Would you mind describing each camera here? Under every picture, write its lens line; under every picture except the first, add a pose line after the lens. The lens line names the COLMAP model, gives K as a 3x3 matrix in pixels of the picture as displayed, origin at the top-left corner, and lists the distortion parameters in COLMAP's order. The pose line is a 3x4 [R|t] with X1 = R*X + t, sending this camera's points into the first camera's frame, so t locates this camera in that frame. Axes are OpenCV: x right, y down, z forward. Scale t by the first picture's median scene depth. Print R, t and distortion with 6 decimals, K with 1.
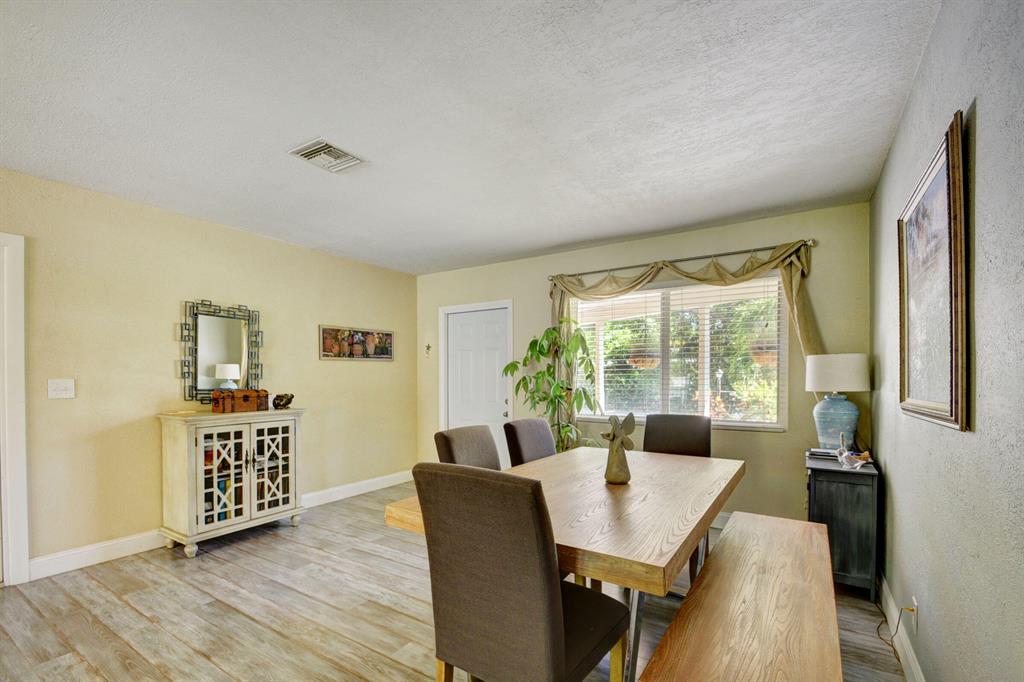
lens RADIAL K [[451.0, 0, 509.8], [0, 451.0, 380.4], [0, 0, 1]] dist [-0.000304, -0.000012]
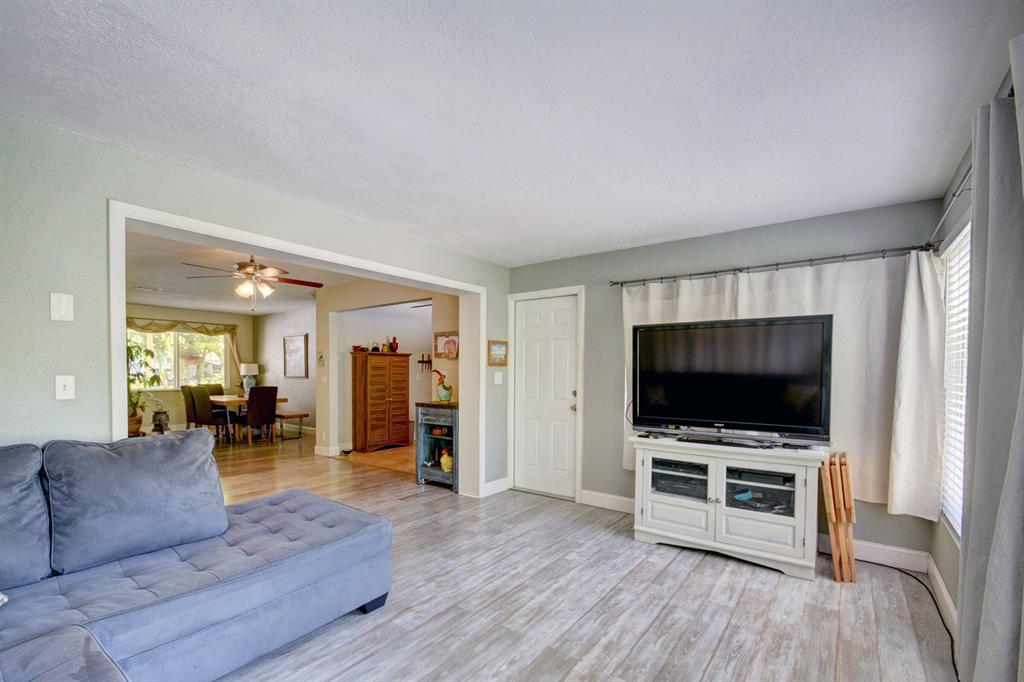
lens RADIAL K [[451.0, 0, 518.7], [0, 451.0, 381.7], [0, 0, 1]] dist [-0.000304, -0.000012]
pose [[0.053327, -0.015596, 0.998455, -2.079698], [-0.006477, 0.999852, 0.015963, 0.006903], [-0.998556, -0.007318, 0.053218, -0.970741]]
